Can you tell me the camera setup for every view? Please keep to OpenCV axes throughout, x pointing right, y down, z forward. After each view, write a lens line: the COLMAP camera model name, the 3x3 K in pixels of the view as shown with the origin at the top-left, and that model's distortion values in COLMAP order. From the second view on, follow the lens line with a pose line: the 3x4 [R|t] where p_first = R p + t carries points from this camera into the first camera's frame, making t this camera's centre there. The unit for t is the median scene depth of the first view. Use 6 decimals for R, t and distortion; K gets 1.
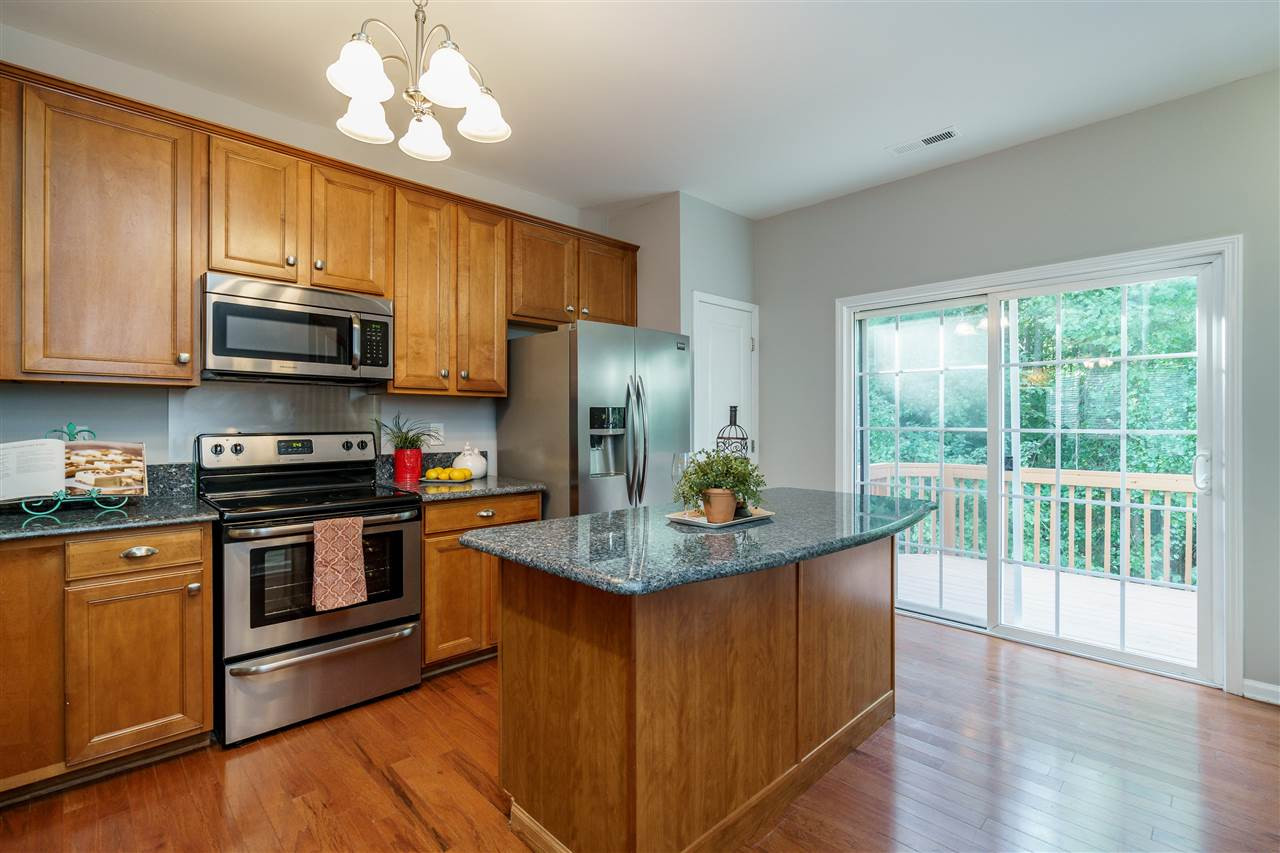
lens RADIAL K [[595.3, 0, 637.7], [0, 595.3, 419.9], [0, 0, 1]] dist [-0.001855, 0.001186]
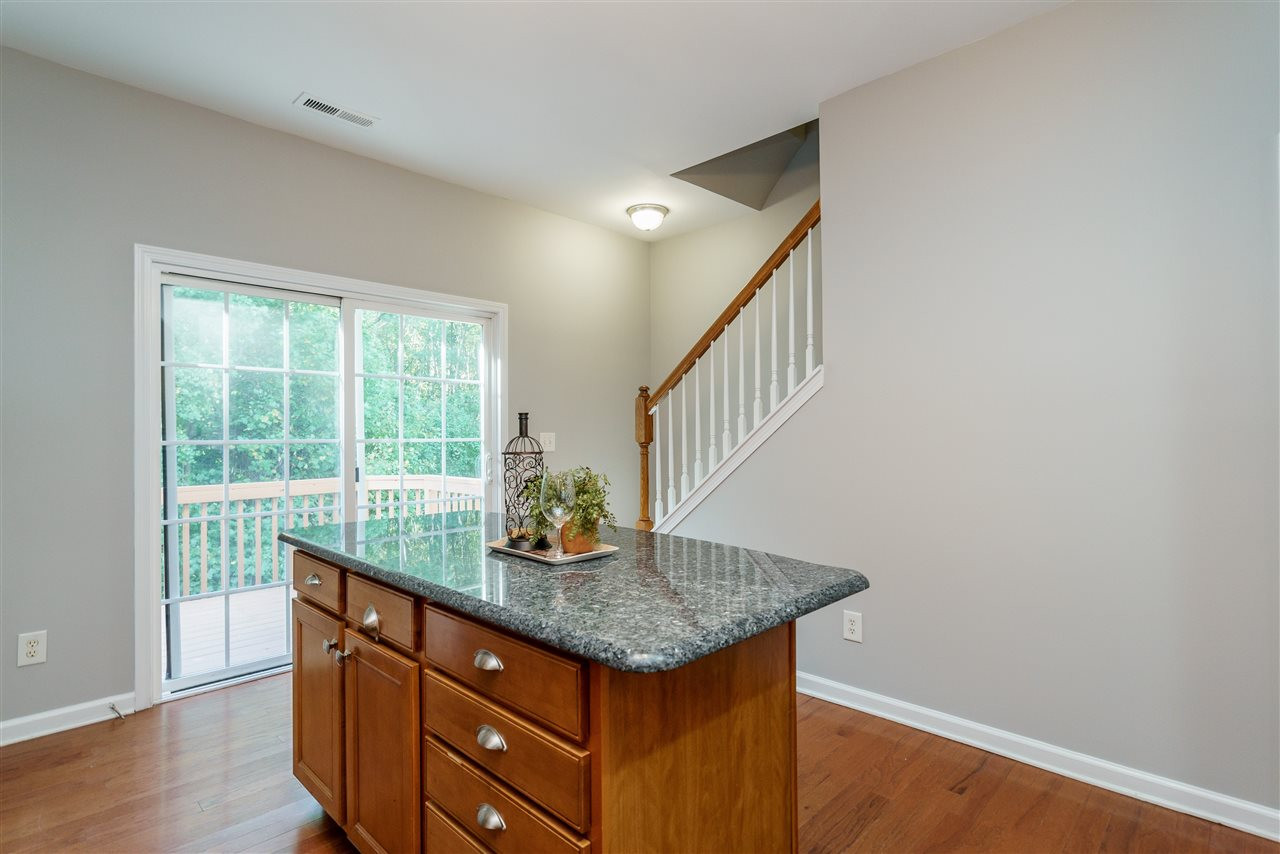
lens RADIAL K [[647.1, 0, 650.3], [0, 647.1, 431.5], [0, 0, 1]] dist [0.003082, -0.000146]
pose [[-0.038048, -0.000700, 0.999276, -0.521936], [-0.000380, 1.000000, 0.000686, 0.000996], [-0.999276, -0.000354, -0.038049, 0.627598]]
